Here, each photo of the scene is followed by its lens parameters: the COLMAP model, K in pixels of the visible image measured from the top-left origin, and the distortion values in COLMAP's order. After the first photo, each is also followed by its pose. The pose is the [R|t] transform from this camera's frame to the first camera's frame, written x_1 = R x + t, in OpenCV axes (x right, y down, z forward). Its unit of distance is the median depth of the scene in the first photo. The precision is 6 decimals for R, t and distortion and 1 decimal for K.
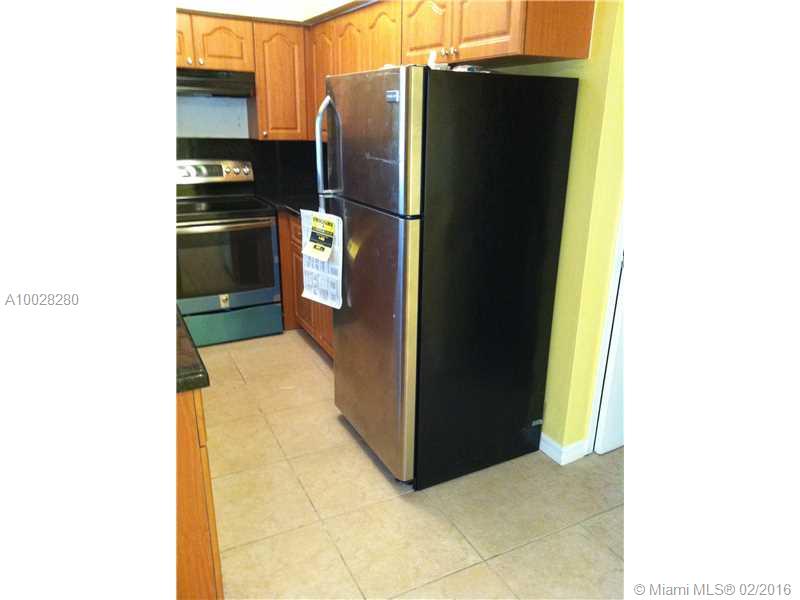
lens RADIAL K [[554.1, 0, 400.0], [0, 554.1, 300.0], [0, 0, 1]] dist [0.004494, -0.001027]
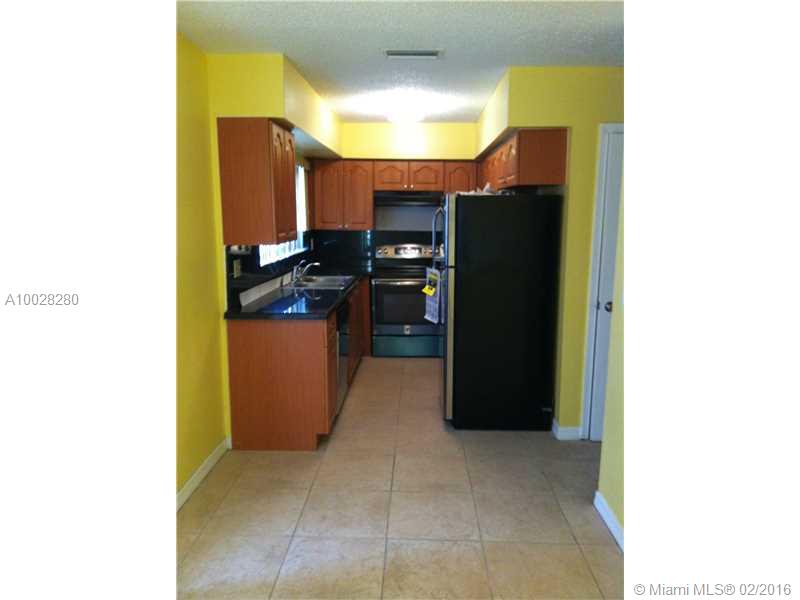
lens RADIAL K [[554.1, 0, 400.0], [0, 554.1, 300.0], [0, 0, 1]] dist [0.004494, -0.001027]
pose [[0.869833, 0.063163, -0.489287, 0.617232], [-0.144521, 0.980885, -0.130298, 0.181367], [0.471704, 0.184049, 0.862335, -0.551745]]
